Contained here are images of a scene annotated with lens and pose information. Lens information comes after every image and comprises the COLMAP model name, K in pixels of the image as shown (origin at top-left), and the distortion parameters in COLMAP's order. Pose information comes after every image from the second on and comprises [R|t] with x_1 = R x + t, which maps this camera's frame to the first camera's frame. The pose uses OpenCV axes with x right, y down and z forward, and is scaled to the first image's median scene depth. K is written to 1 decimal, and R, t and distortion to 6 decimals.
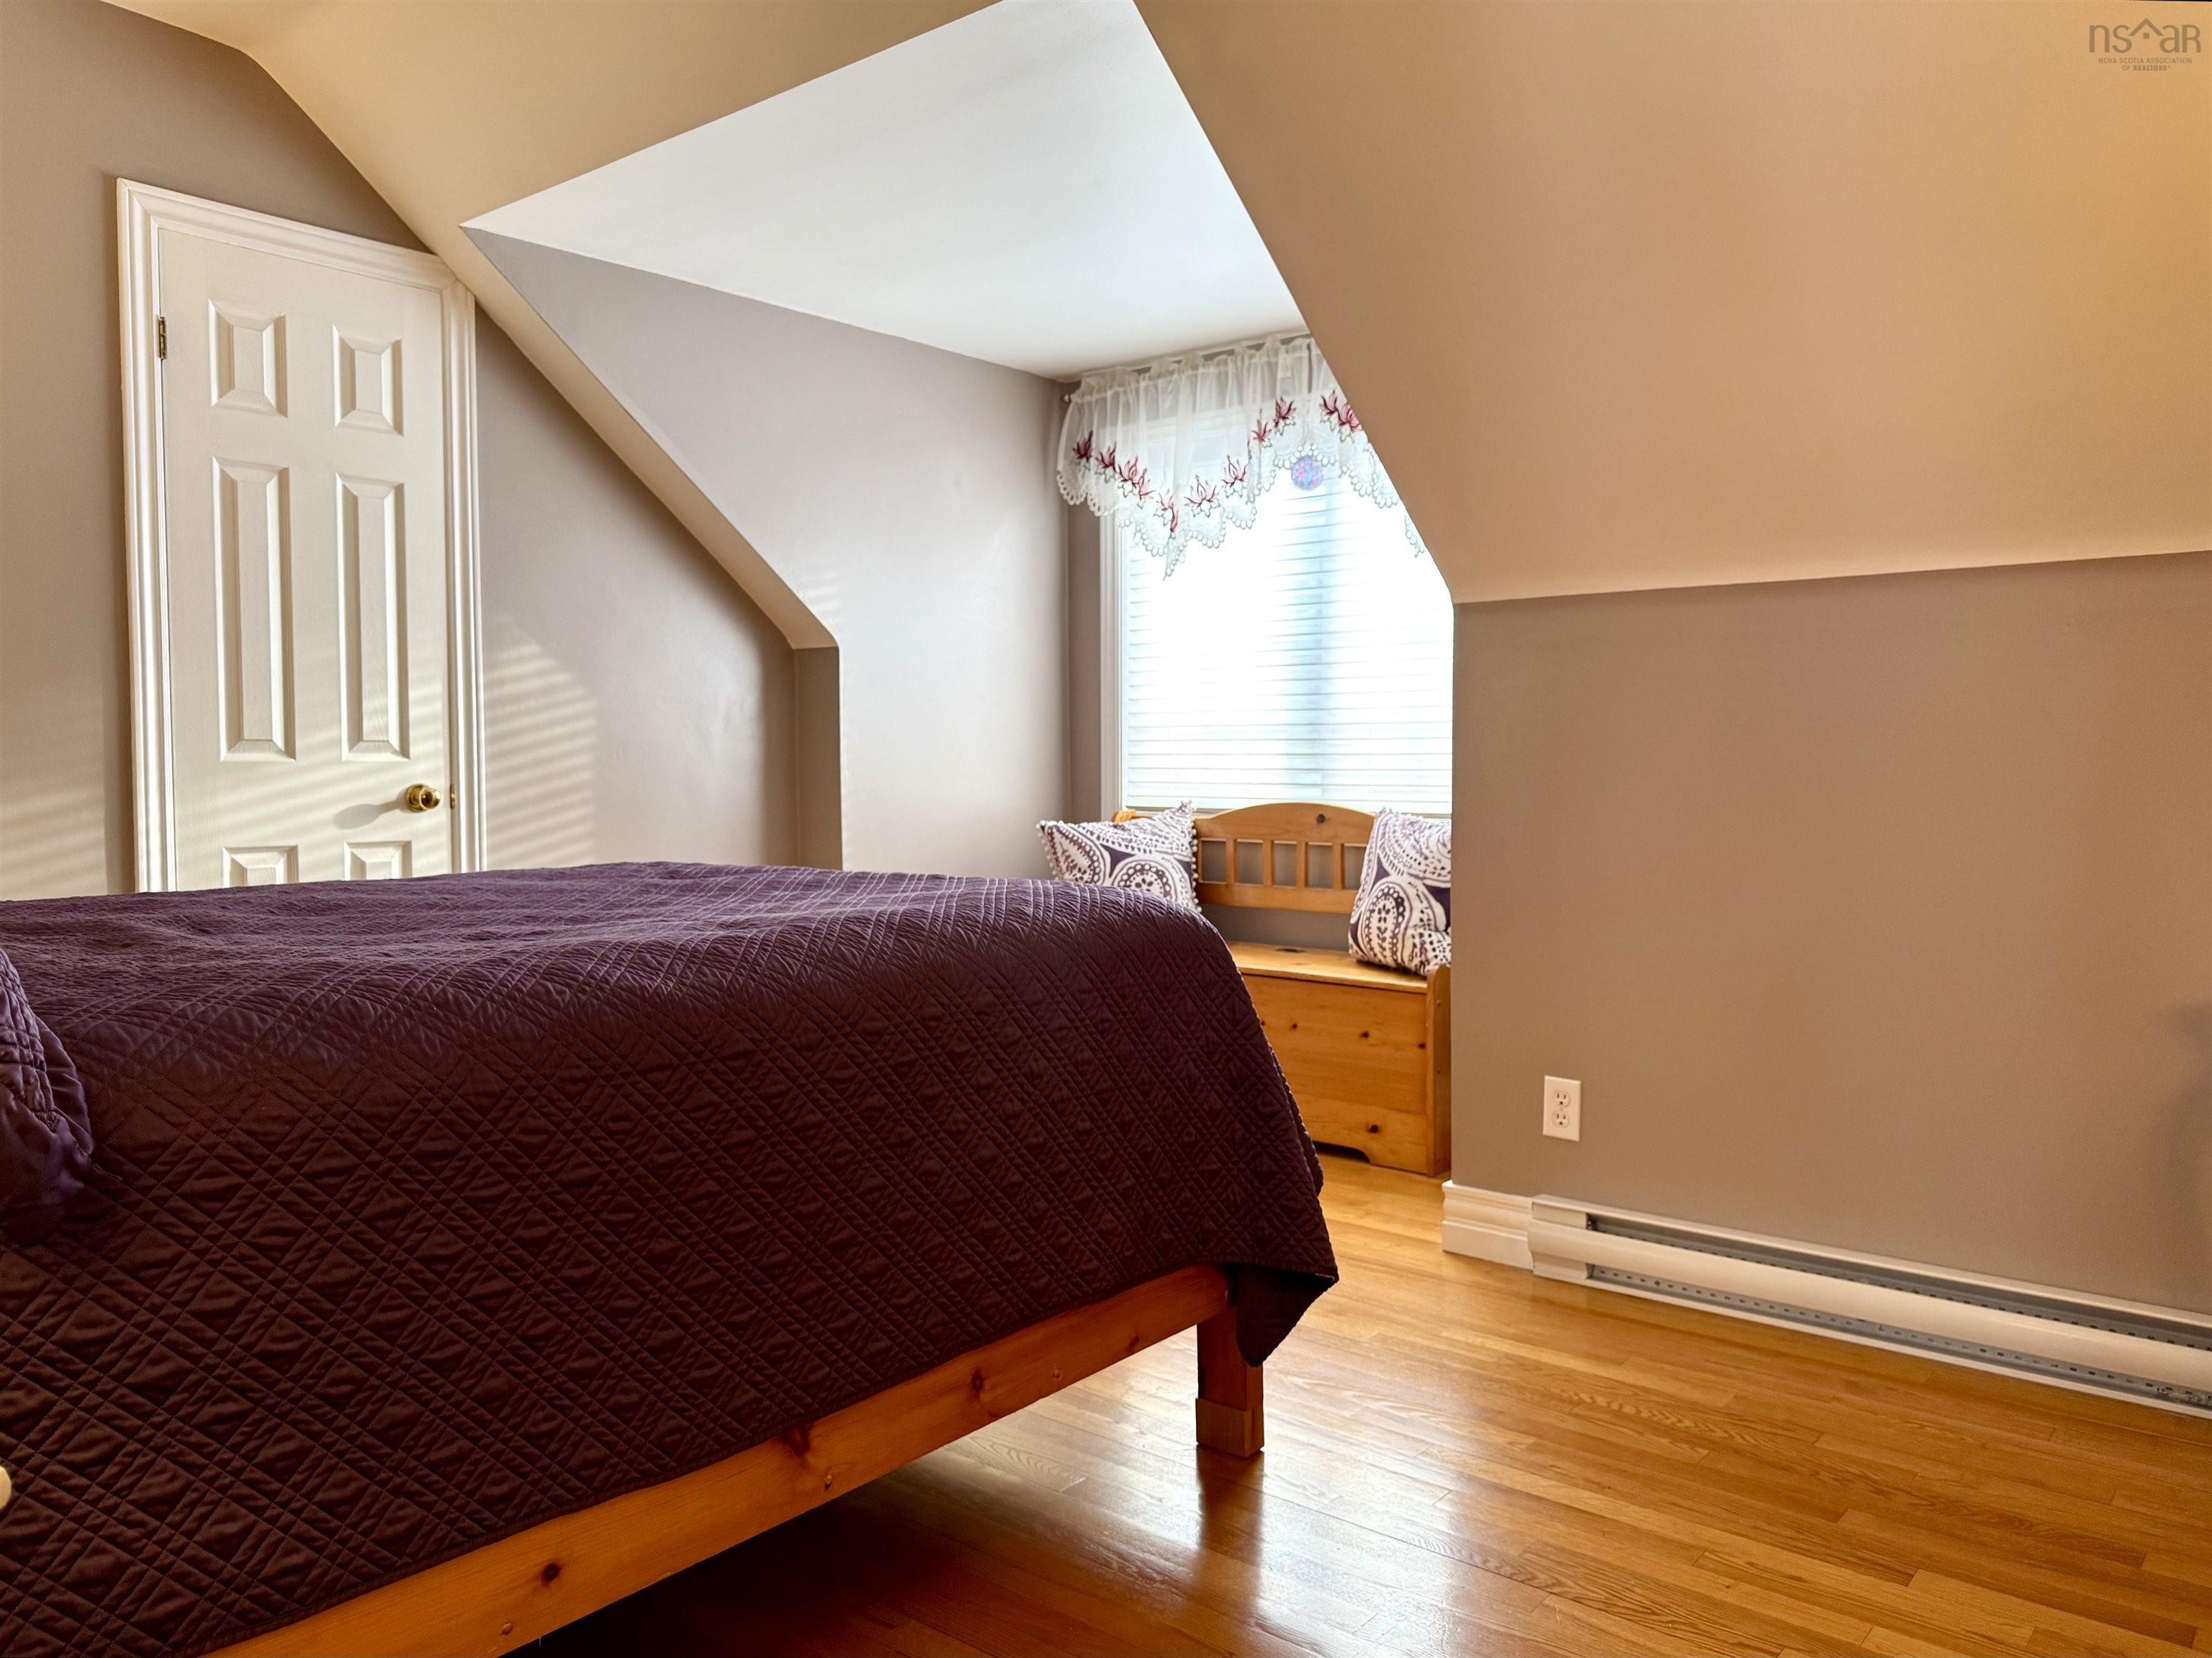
lens RADIAL K [[1584.0, 0, 1101.9], [0, 1584.0, 837.0], [0, 0, 1]] dist [0.006980, -0.017684]
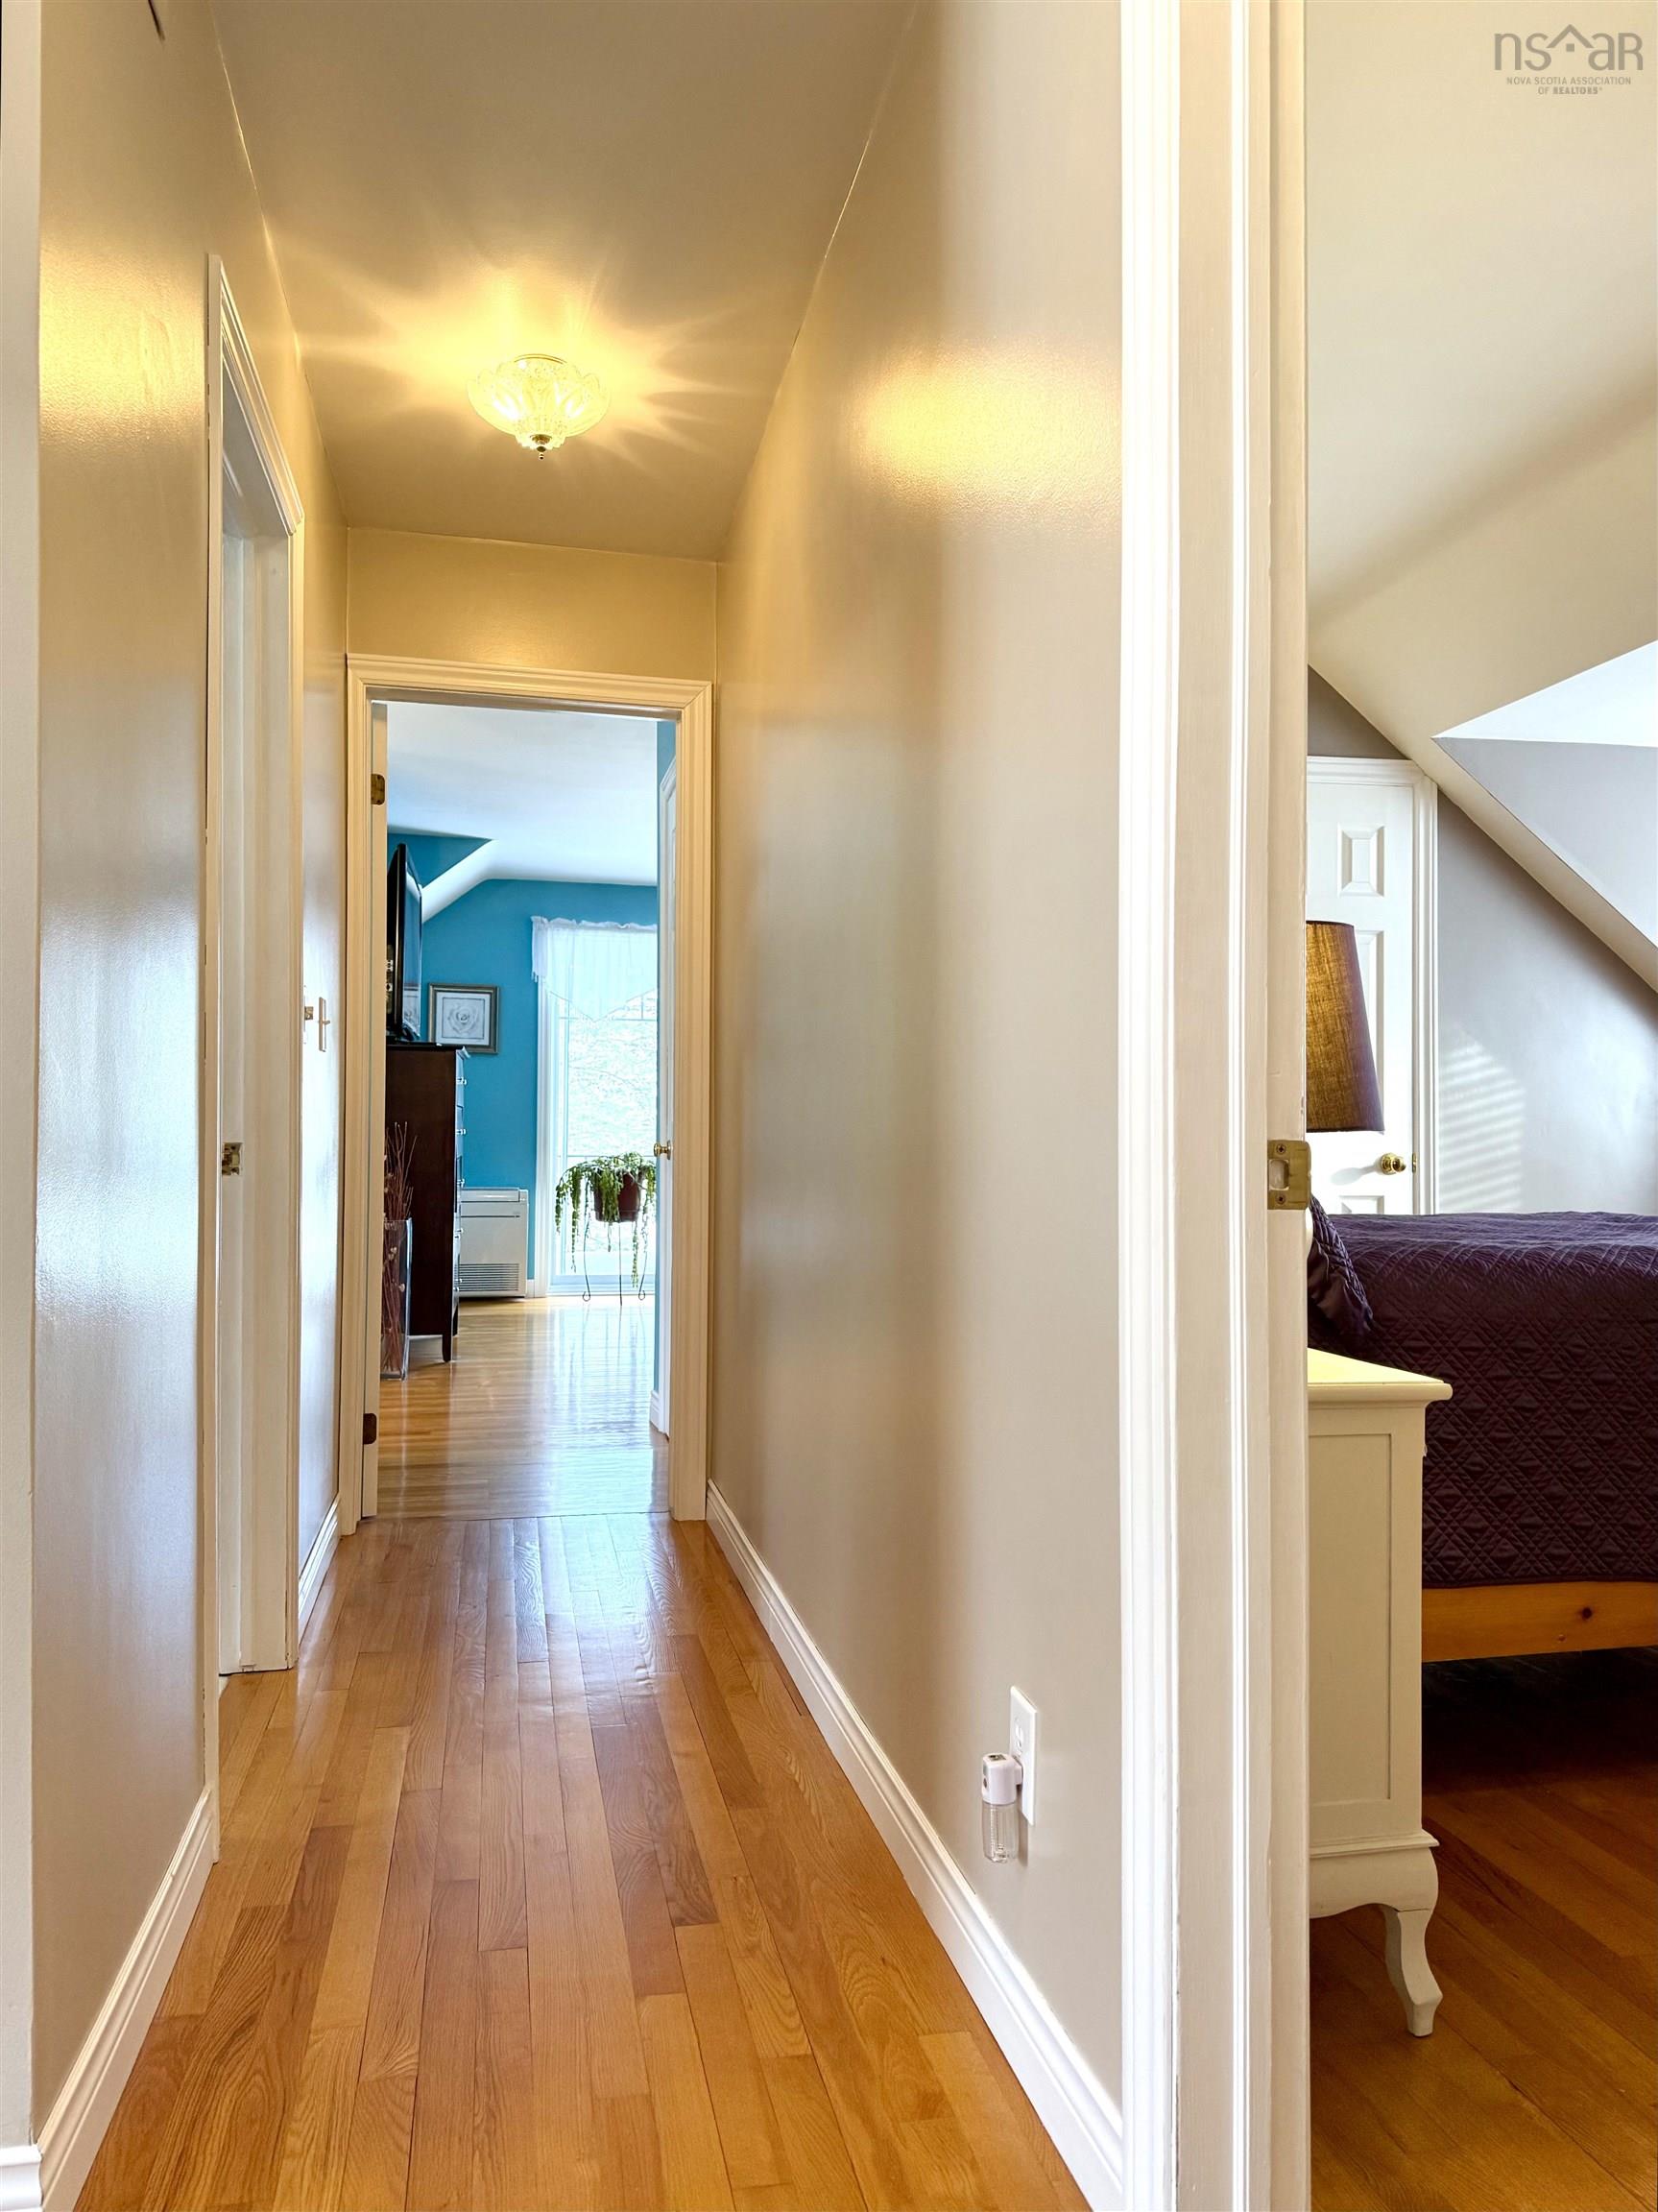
lens RADIAL K [[1584.1, 0, 829.0], [0, 1584.1, 1106.0], [0, 0, 1]] dist [0.006980, -0.017684]
pose [[0.782573, -0.008148, -0.622505, 0.038484], [-0.037653, 0.997464, -0.060391, 0.034288], [0.621419, 0.070700, 0.780282, -0.453611]]
